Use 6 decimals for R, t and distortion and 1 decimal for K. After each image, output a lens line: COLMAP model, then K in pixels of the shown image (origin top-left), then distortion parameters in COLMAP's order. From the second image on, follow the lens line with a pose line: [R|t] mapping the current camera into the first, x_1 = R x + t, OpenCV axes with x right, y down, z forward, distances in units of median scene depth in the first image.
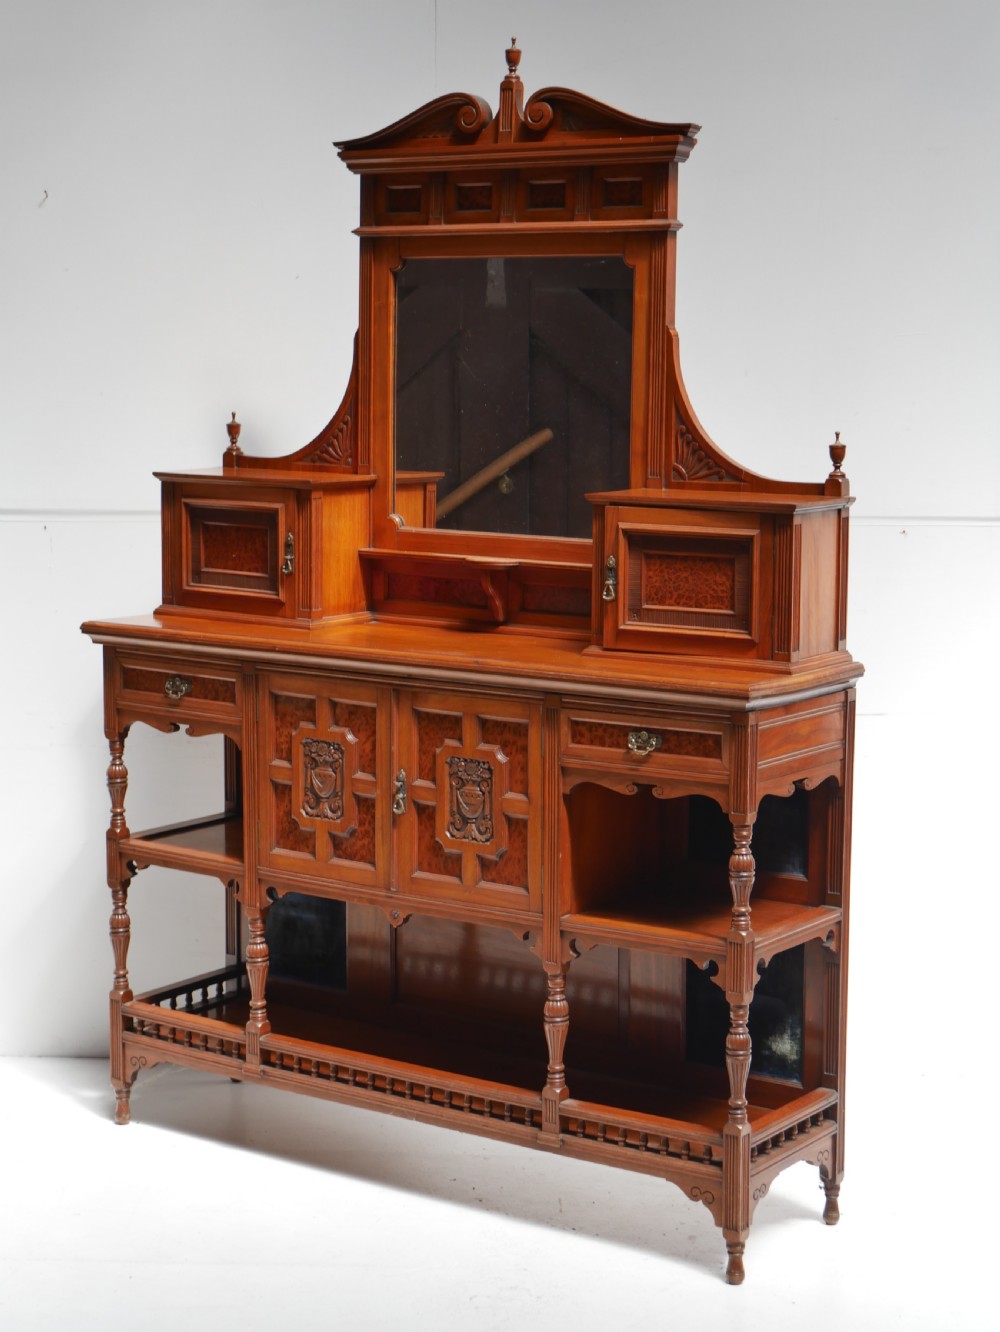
lens RADIAL K [[2410.5, 0, 500.0], [0, 2410.5, 666.0], [0, 0, 1]] dist [-0.005242, 0.299963]
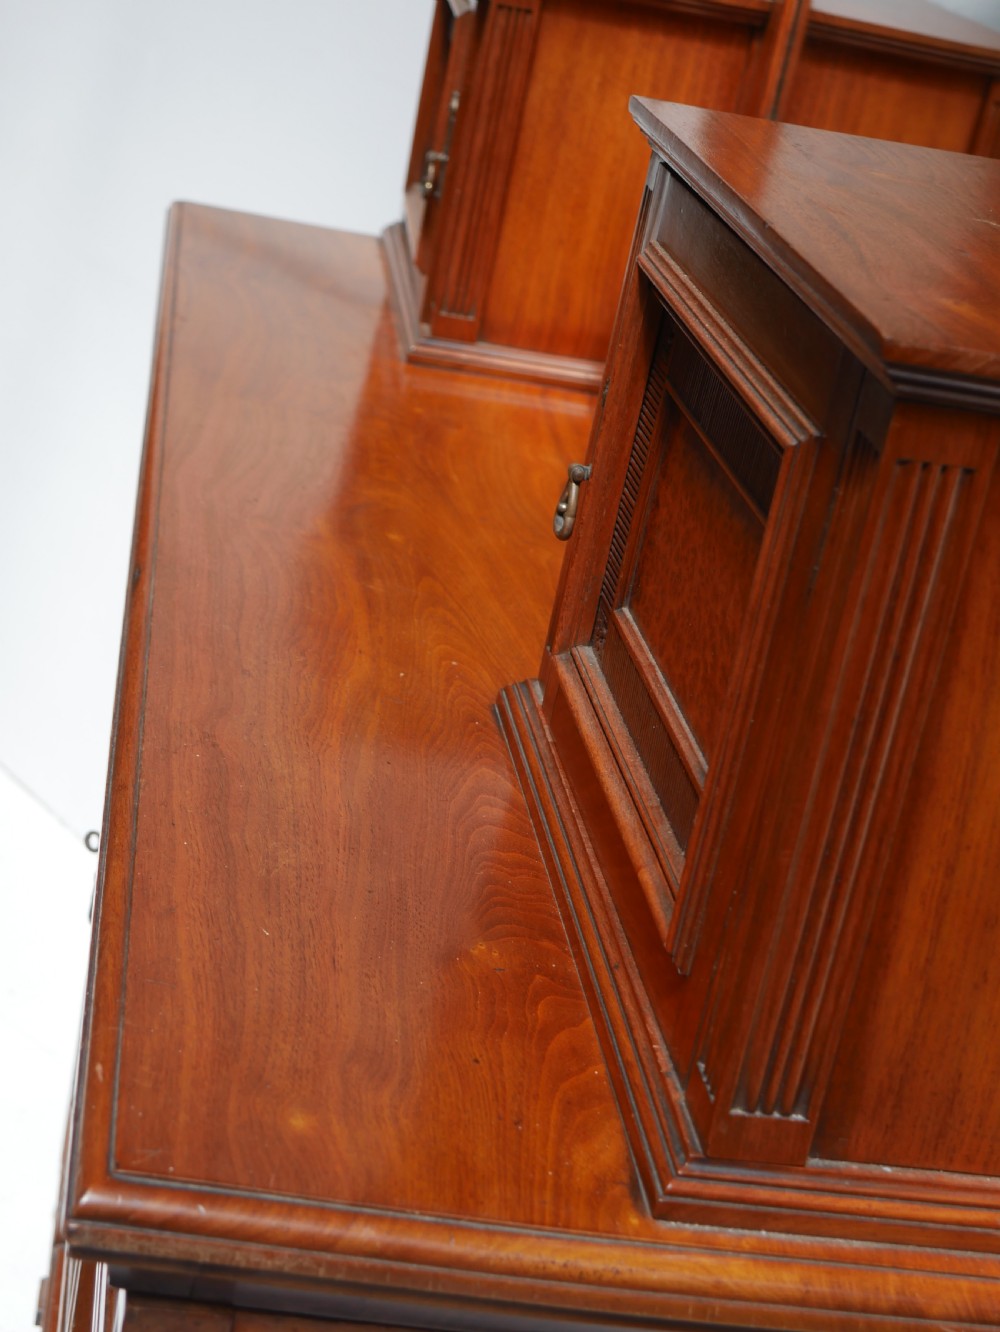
lens RADIAL K [[2410.5, 0, 500.0], [0, 2410.5, 666.0], [0, 0, 1]] dist [-0.005242, 0.299963]
pose [[0.649655, 0.380267, -0.658290, 0.203242], [-0.284167, 0.924609, 0.253669, -0.073753], [0.705122, 0.022267, 0.708736, 0.794438]]
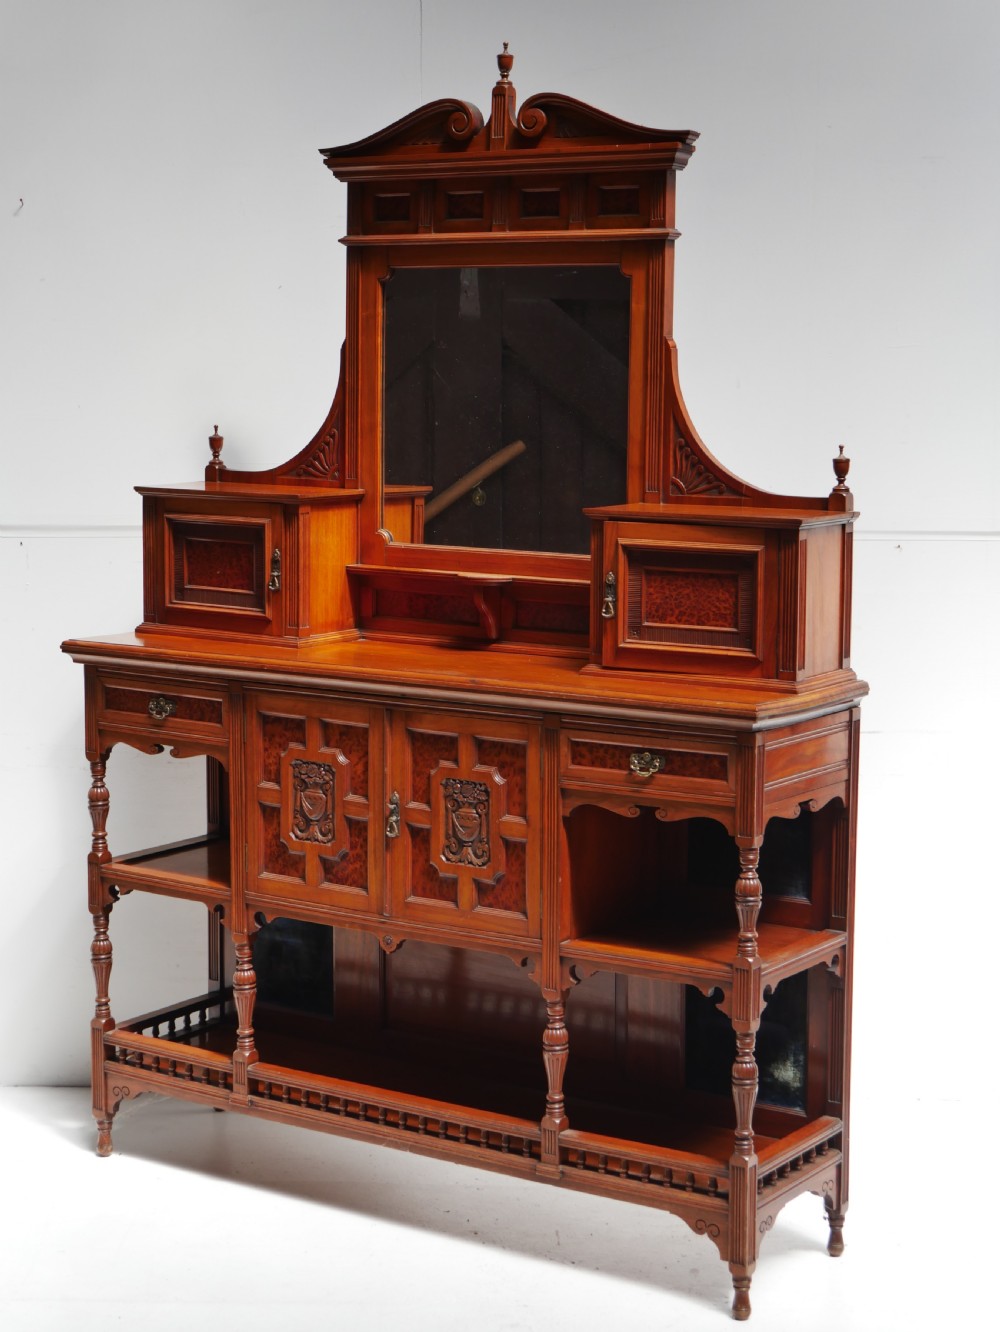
lens RADIAL K [[2410.5, 0, 500.0], [0, 2410.5, 666.0], [0, 0, 1]] dist [-0.005242, 0.299963]
pose [[0.999783, -0.002514, 0.020657, -0.018209], [0.002615, 0.999985, -0.004856, -0.003001], [-0.020645, 0.004909, 0.999775, 0.024202]]
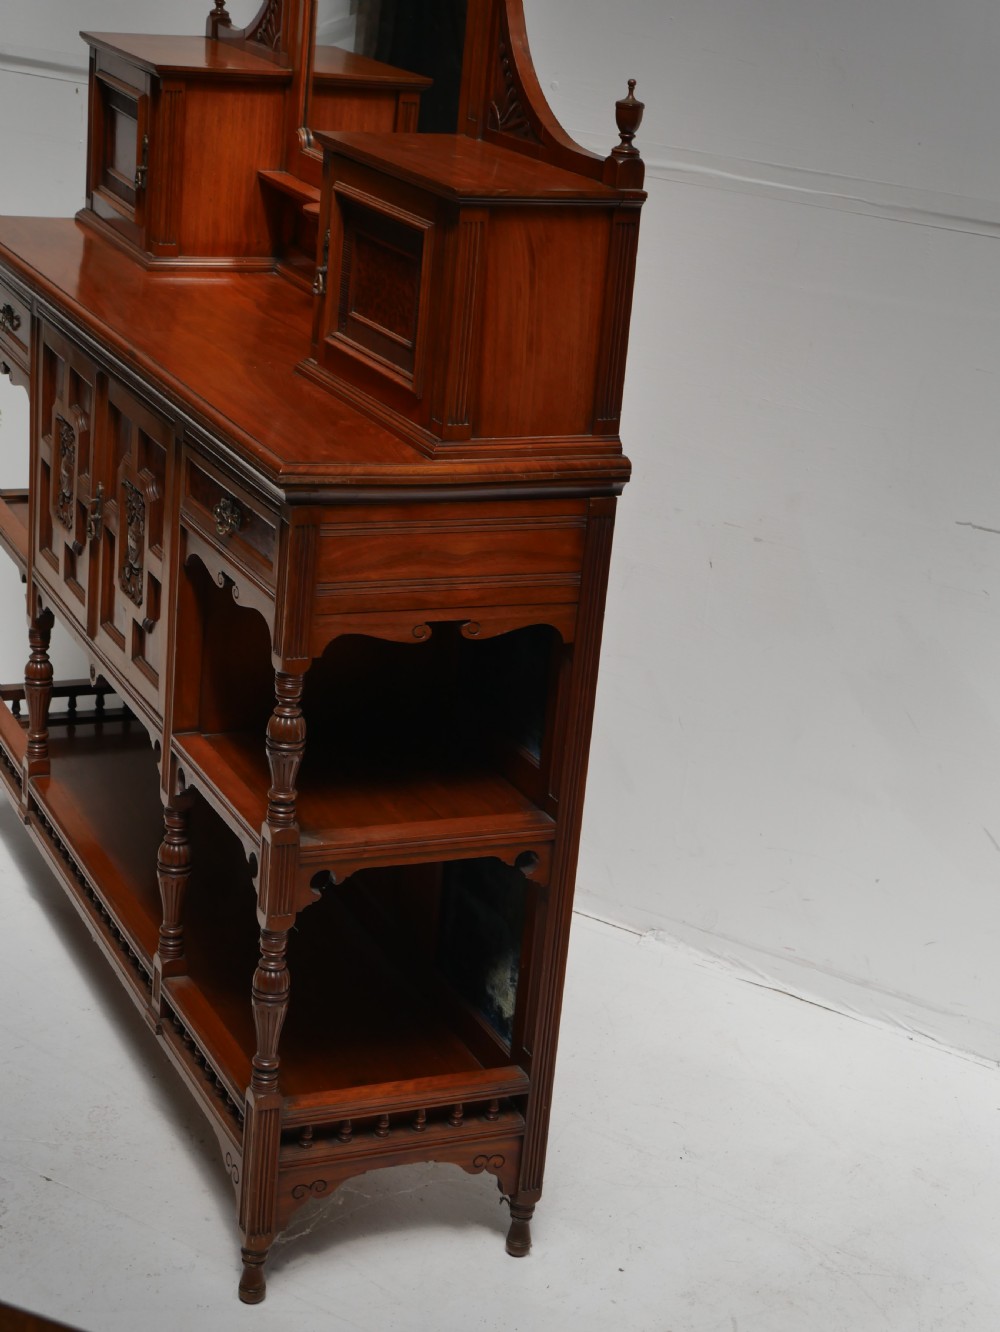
lens RADIAL K [[2410.5, 0, 500.0], [0, 2410.5, 666.0], [0, 0, 1]] dist [-0.005242, 0.299963]
pose [[0.859492, 0.231721, -0.455608, 0.405260], [-0.149309, 0.966281, 0.209782, -0.073583], [0.488856, -0.112279, 0.865109, 0.419488]]
